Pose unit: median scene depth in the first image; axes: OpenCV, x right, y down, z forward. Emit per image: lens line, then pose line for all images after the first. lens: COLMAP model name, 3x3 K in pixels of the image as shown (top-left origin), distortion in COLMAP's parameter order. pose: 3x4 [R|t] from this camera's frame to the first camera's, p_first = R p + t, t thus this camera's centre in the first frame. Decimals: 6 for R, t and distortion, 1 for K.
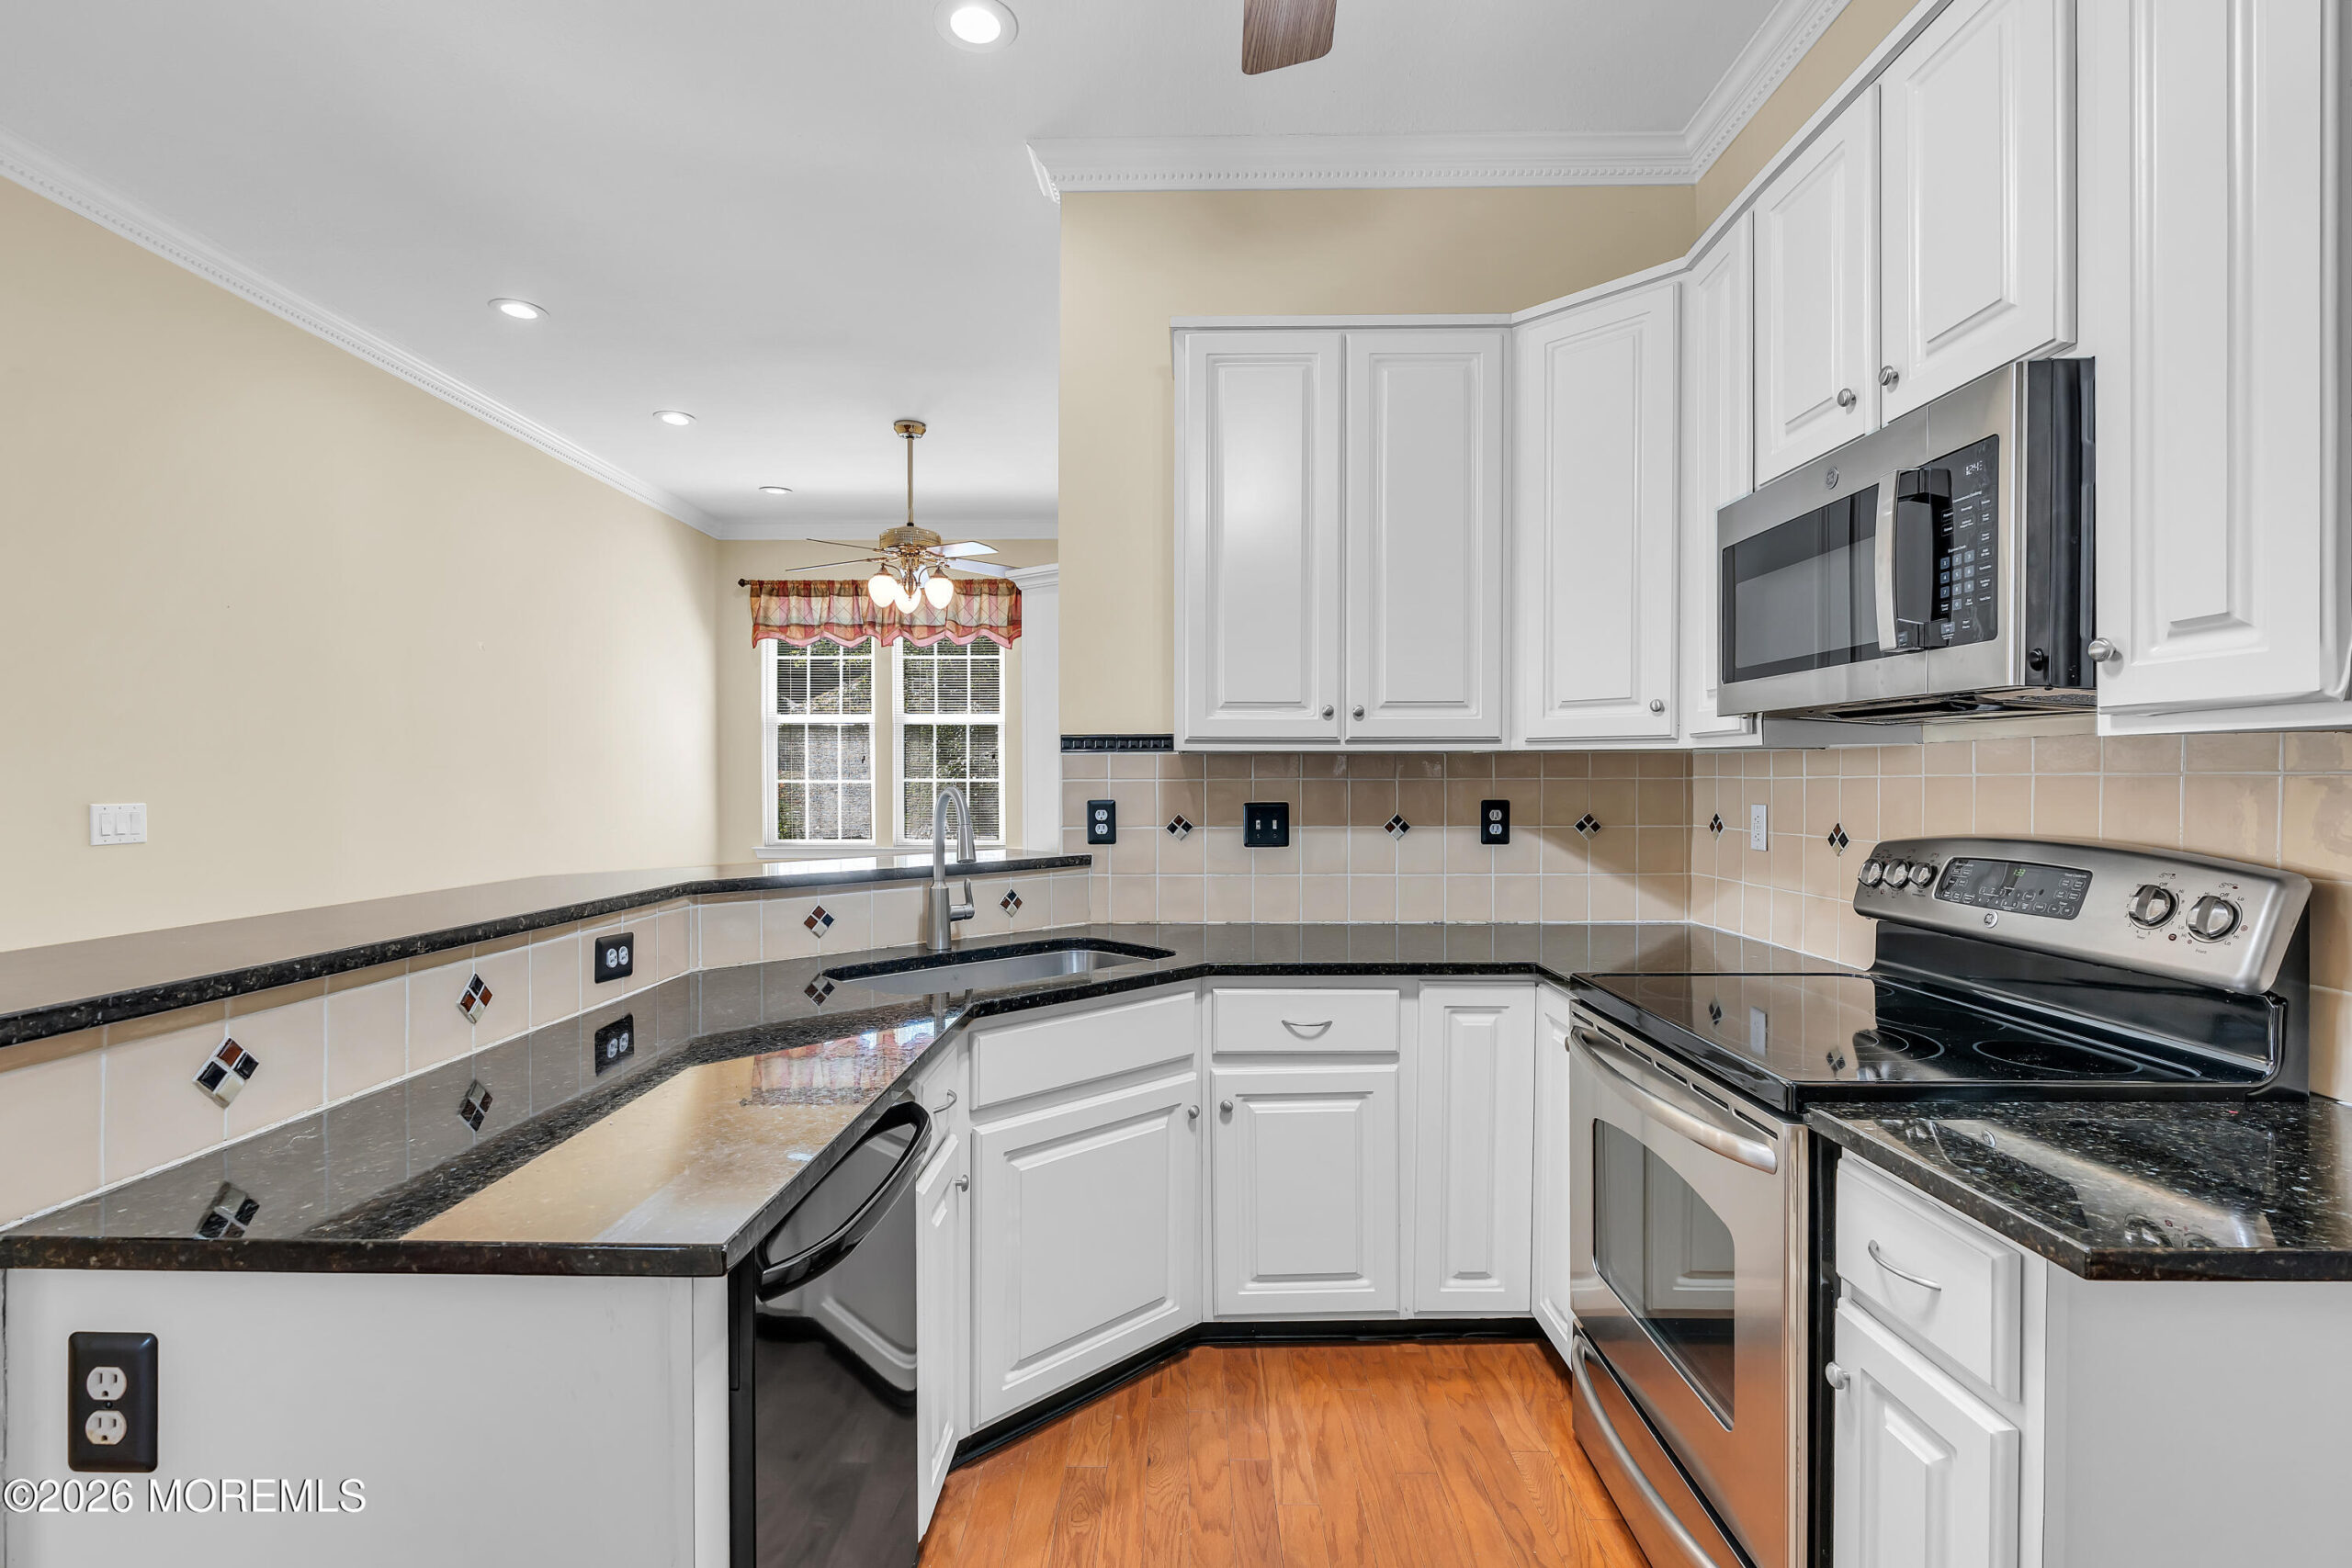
lens RADIAL K [[1066.7, 0, 1173.0], [0, 1066.7, 793.5], [0, 0, 1]] dist [-0.014086, 0.006021]
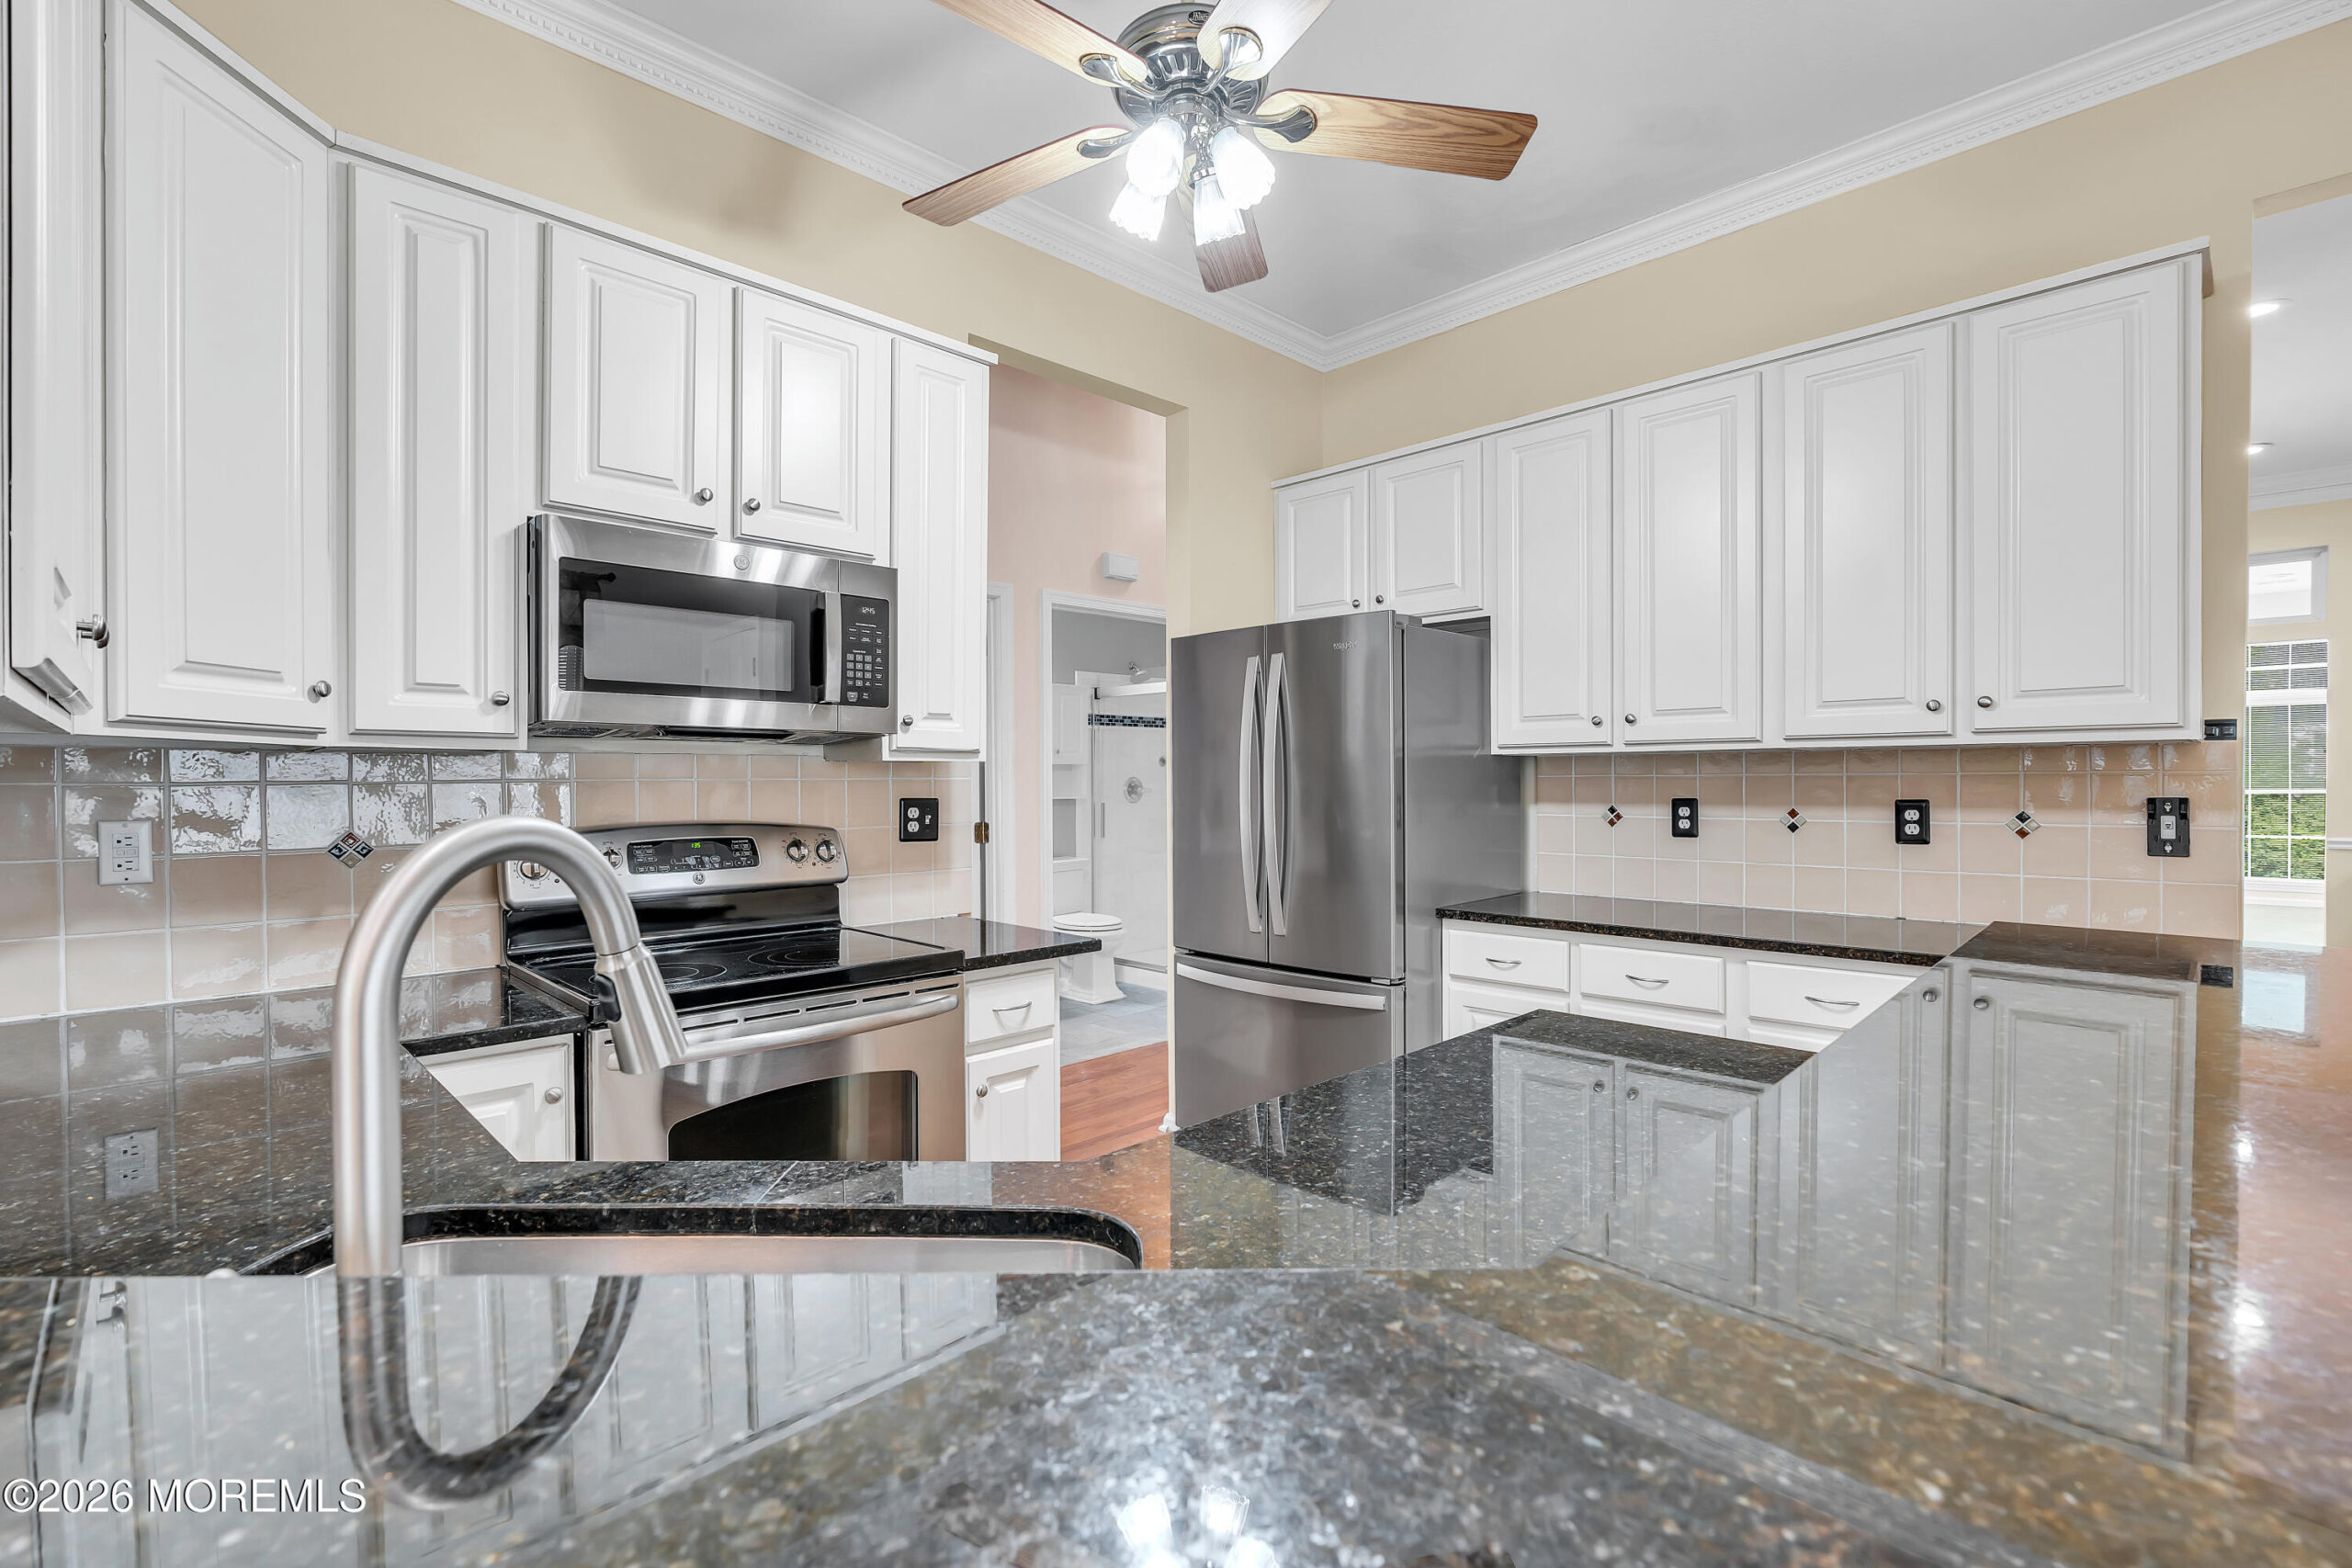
lens RADIAL K [[1055.3, 0, 1170.8], [0, 1055.3, 771.7], [0, 0, 1]] dist [-0.013860, 0.006674]
pose [[-0.708917, 0.008833, 0.705237, -0.457008], [0.014646, 0.999890, 0.002200, -0.014136], [-0.705140, 0.011888, -0.708969, 0.991934]]
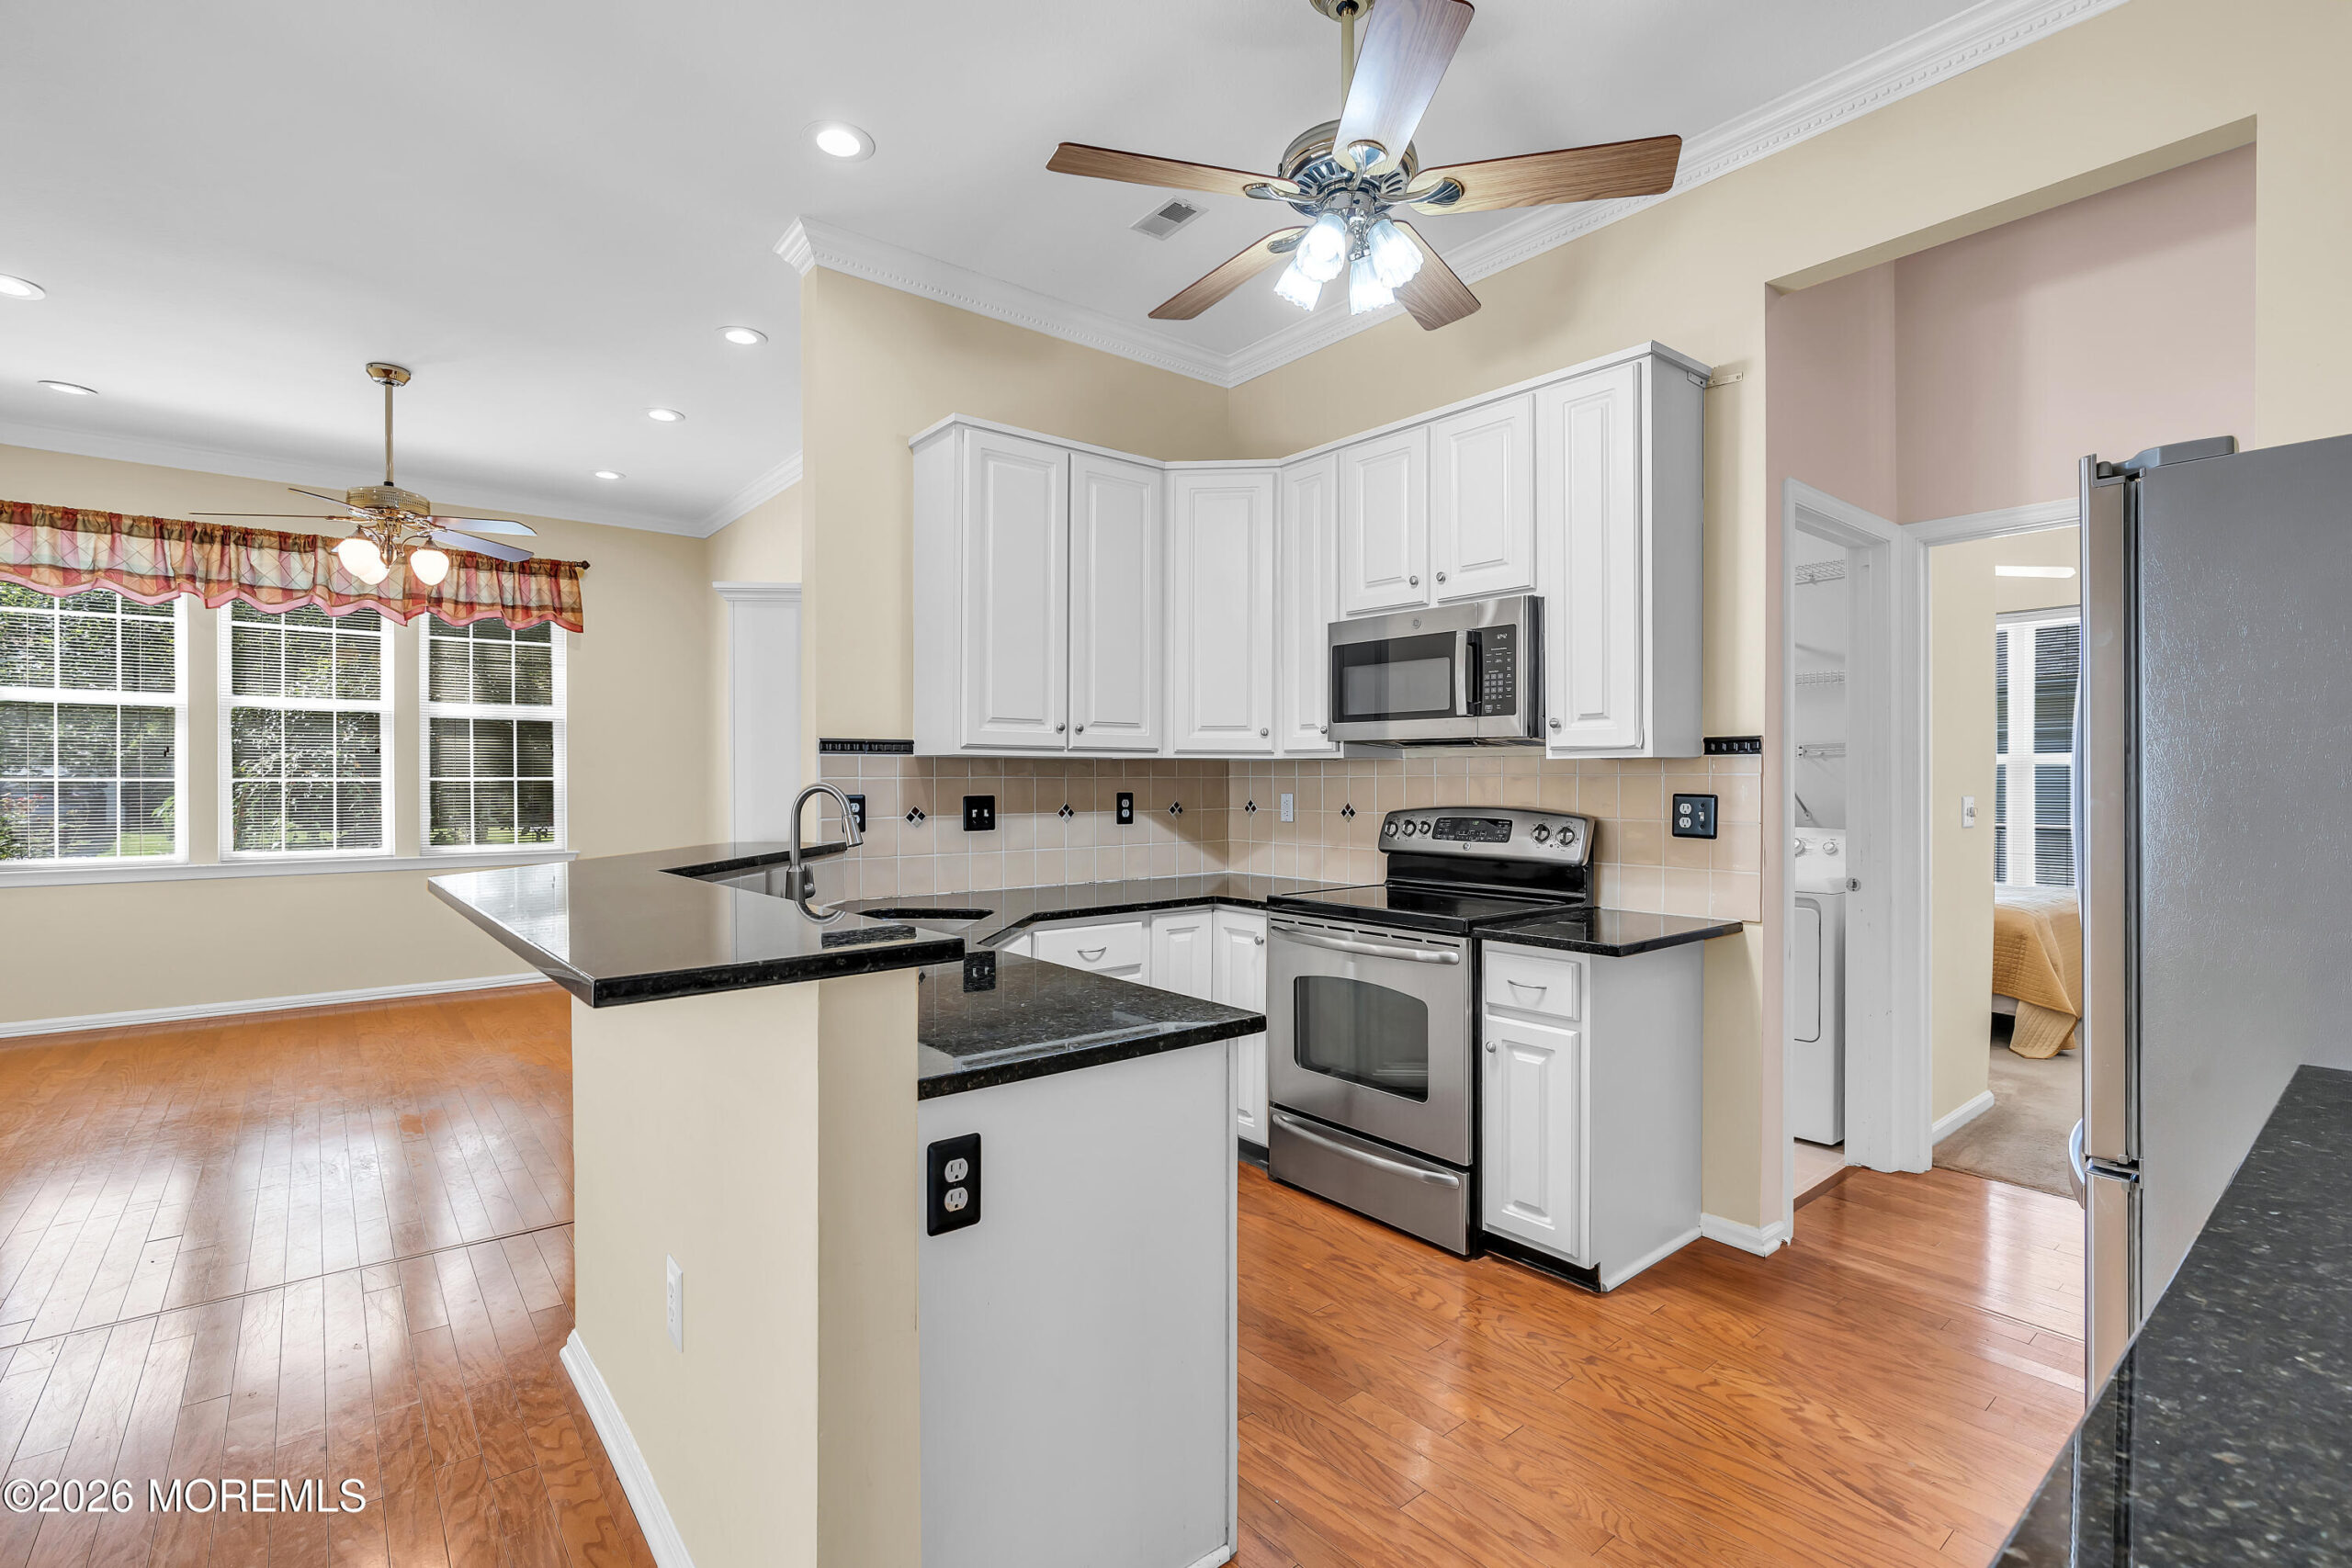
lens RADIAL K [[1065.4, 0, 1169.0], [0, 1065.4, 779.5], [0, 0, 1]] dist [-0.010320, 0.002976]
pose [[0.770334, 0.000530, 0.637640, -0.615745], [0.007722, 0.999919, -0.010160, 0.004221], [-0.637594, 0.012750, 0.770267, -0.135136]]
